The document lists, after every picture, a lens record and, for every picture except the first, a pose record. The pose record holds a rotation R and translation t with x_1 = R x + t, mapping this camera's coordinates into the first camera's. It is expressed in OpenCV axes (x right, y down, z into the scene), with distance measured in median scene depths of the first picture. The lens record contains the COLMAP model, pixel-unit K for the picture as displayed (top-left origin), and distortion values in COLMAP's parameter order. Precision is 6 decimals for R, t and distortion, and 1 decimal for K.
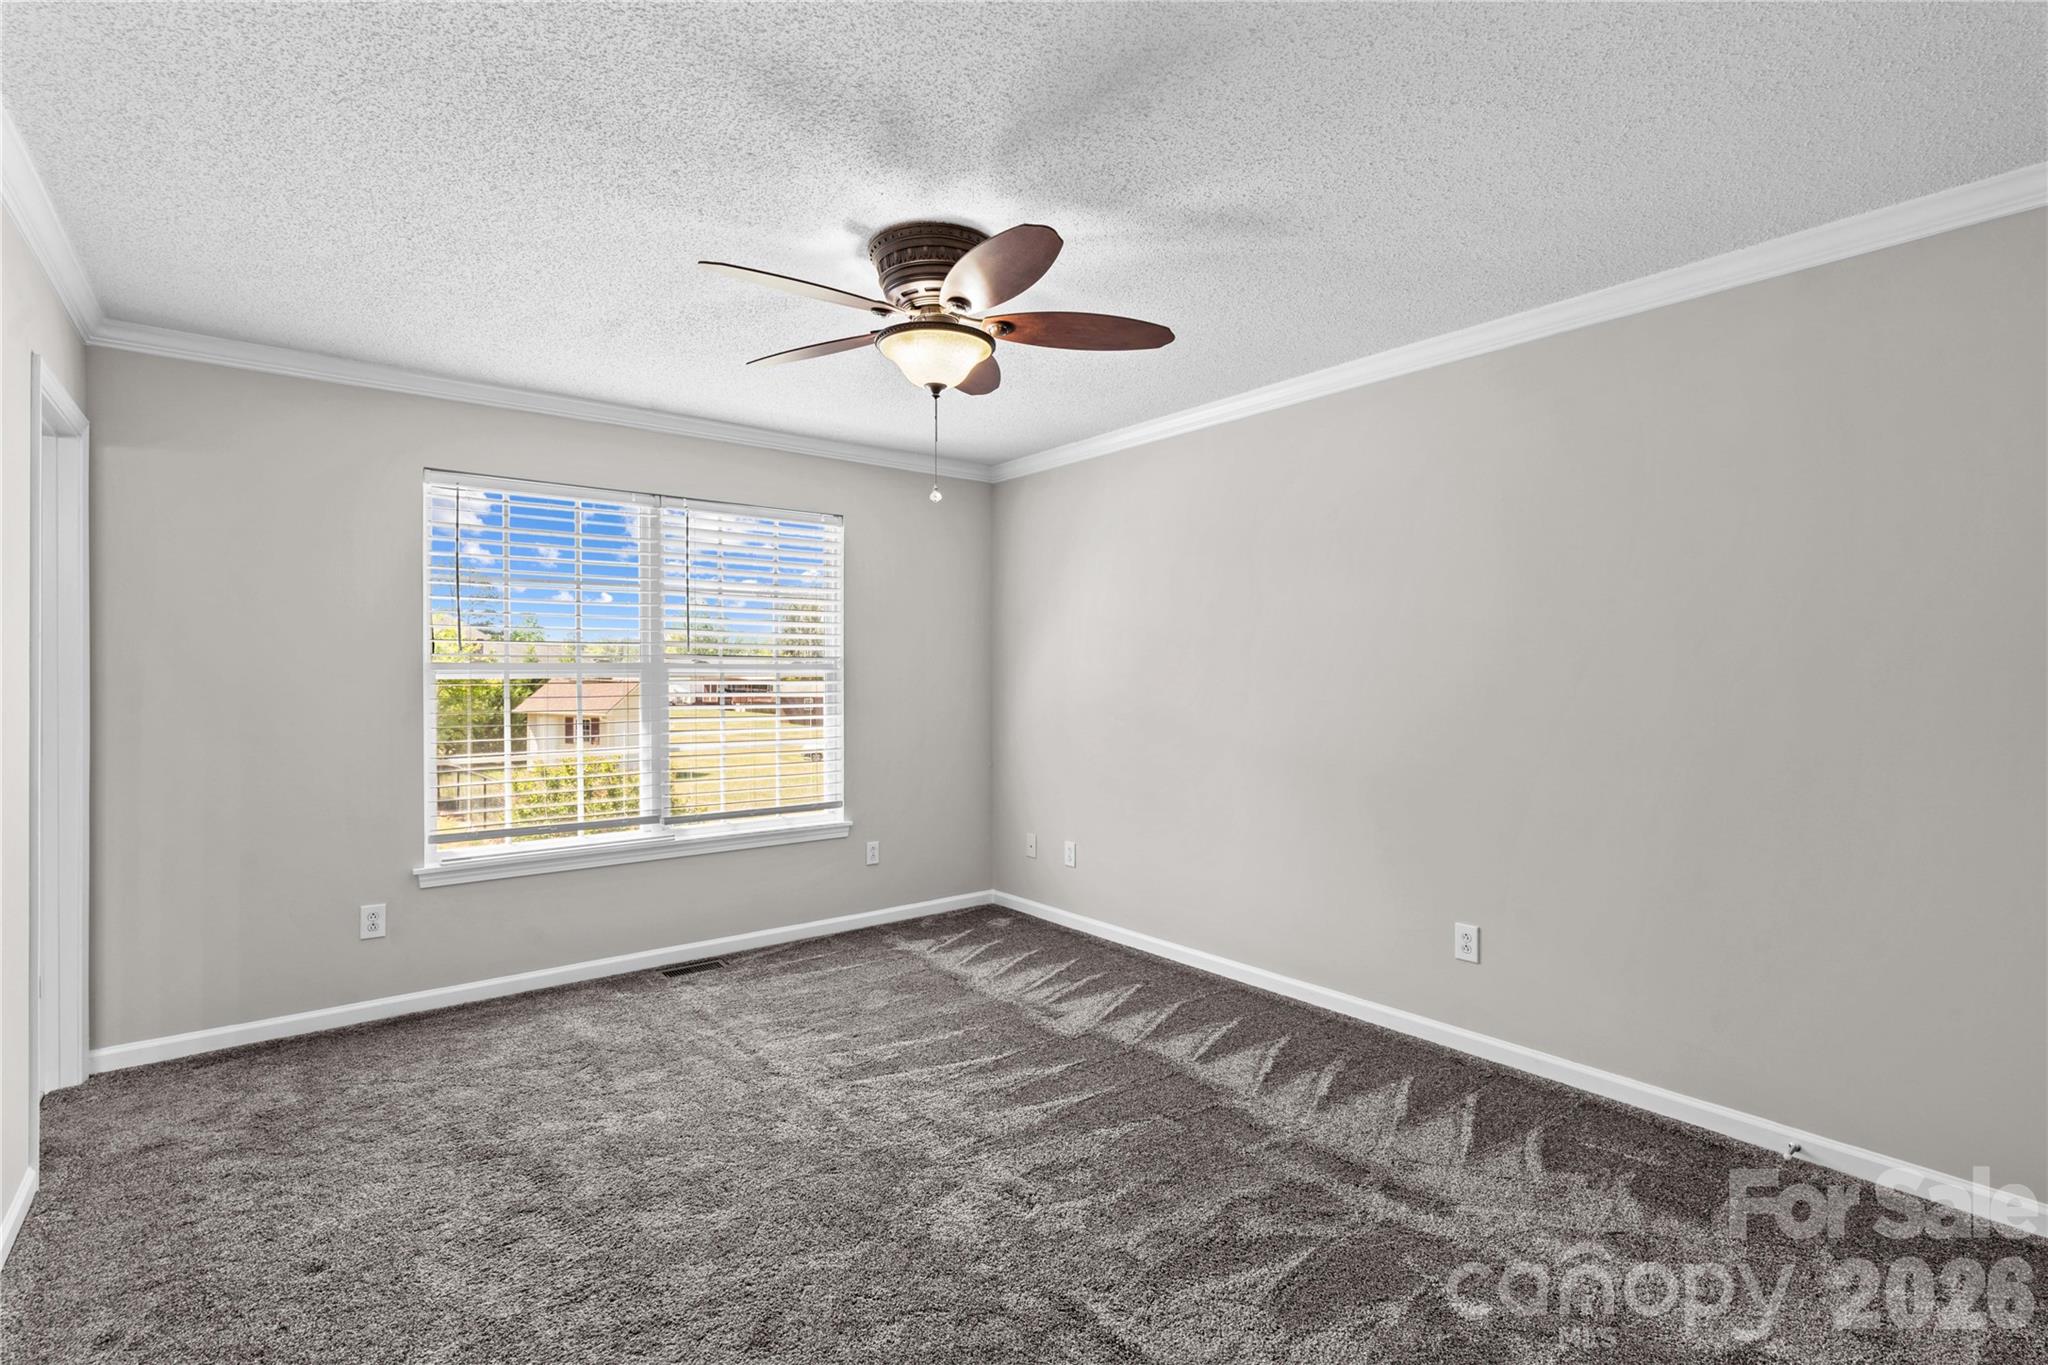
lens RADIAL K [[968.8, 0, 1017.1], [0, 968.8, 654.4], [0, 0, 1]] dist [-0.000523, 0.000101]
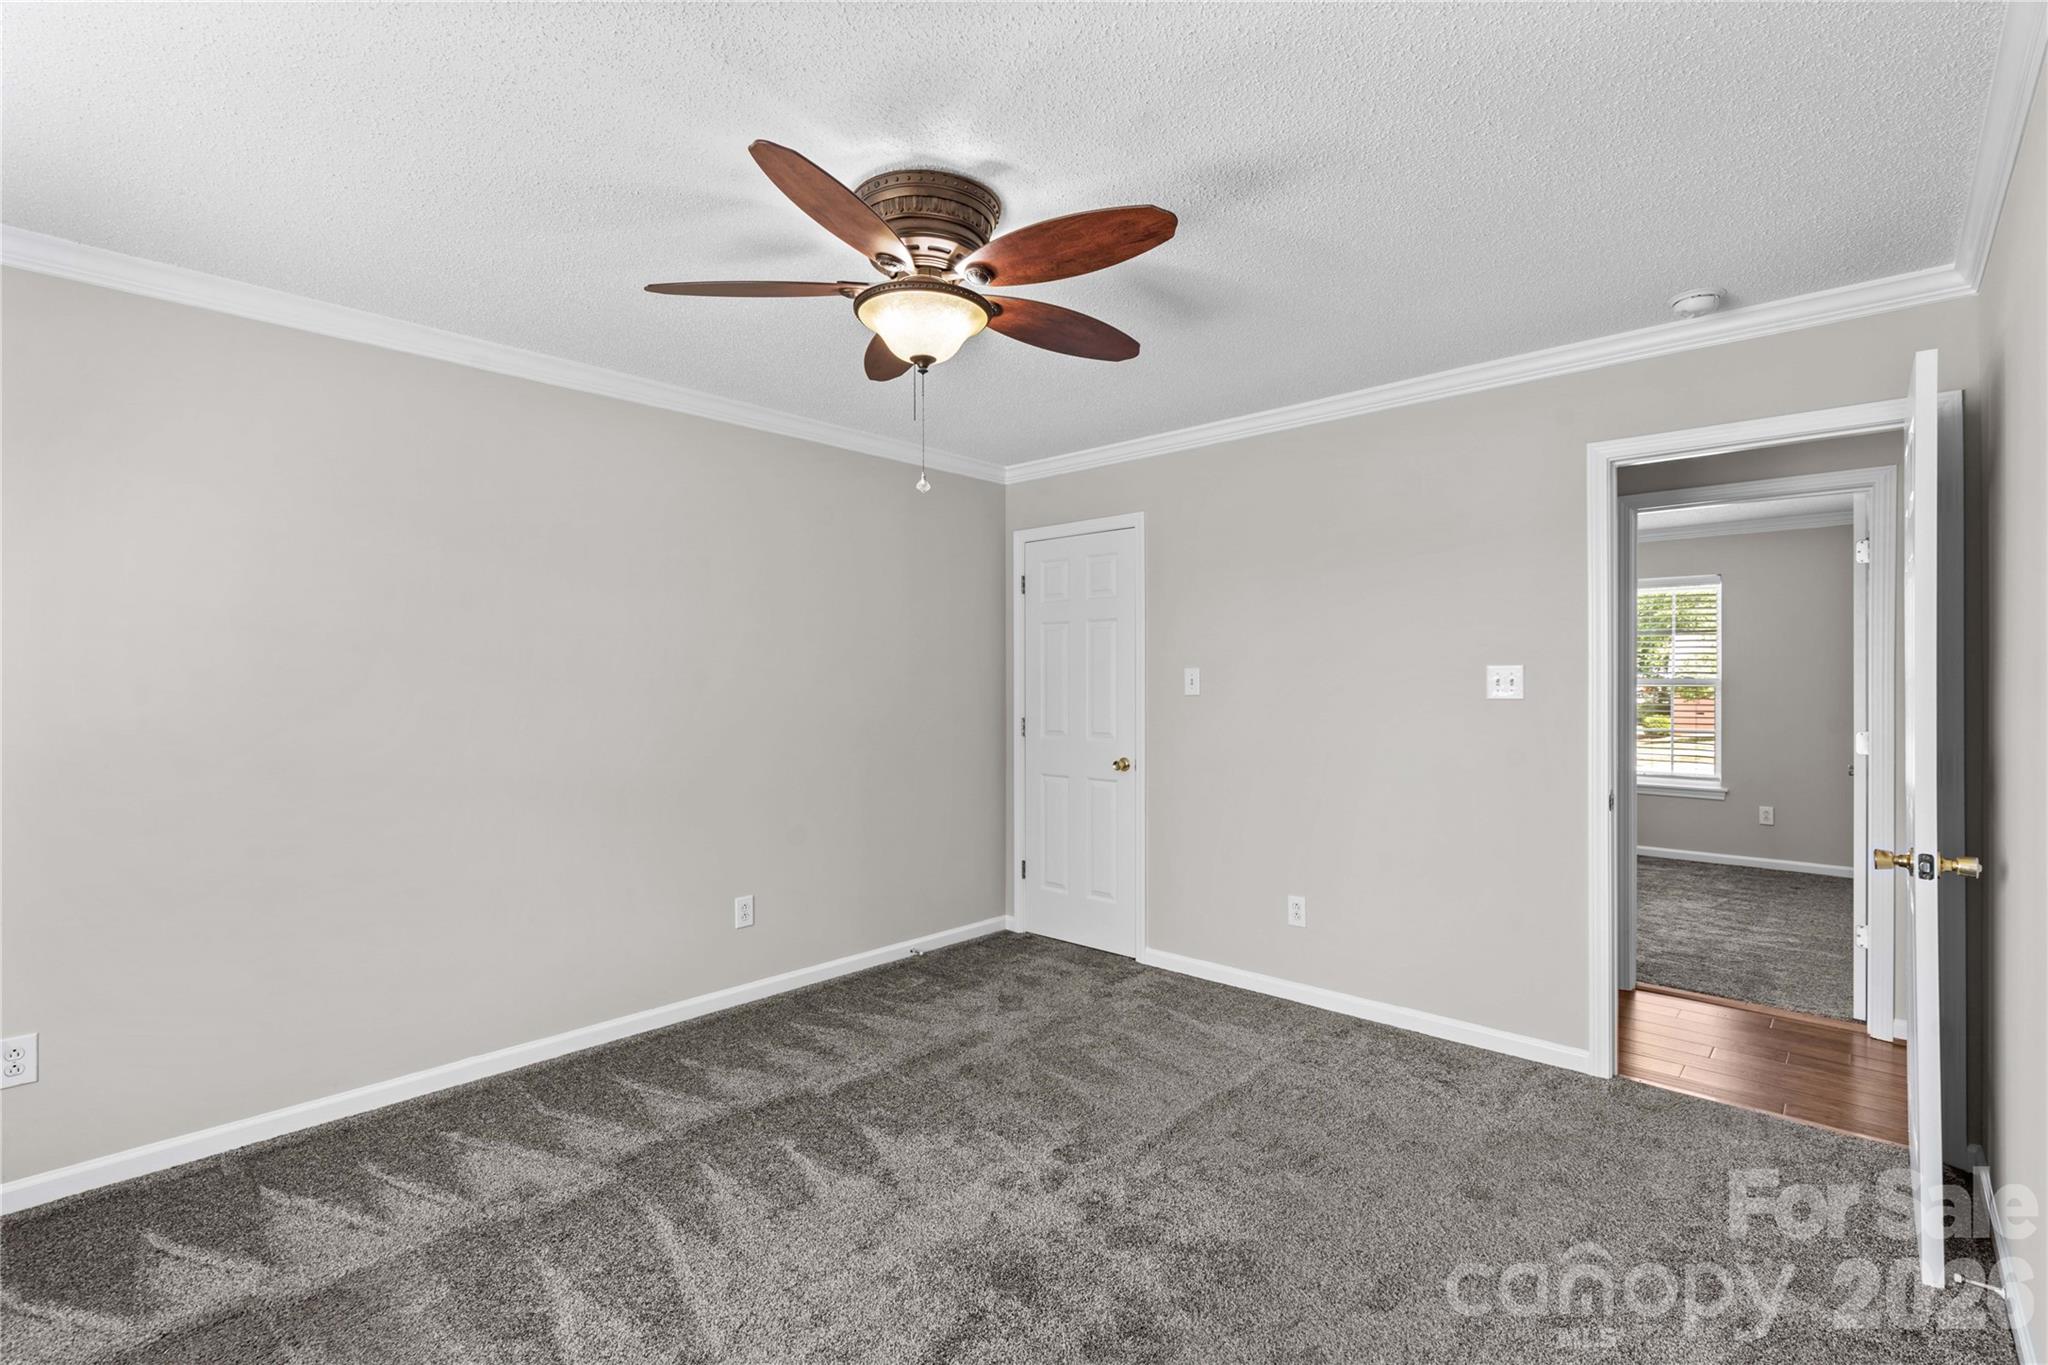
lens RADIAL K [[927.7, 0, 1020.5], [0, 927.7, 678.8], [0, 0, 1]] dist [-0.001864, 0.000202]
pose [[-0.142449, 0.006067, 0.989784, -0.805006], [-0.001655, 0.999978, -0.006368, 0.013069], [-0.989801, -0.002545, -0.142435, 0.900808]]
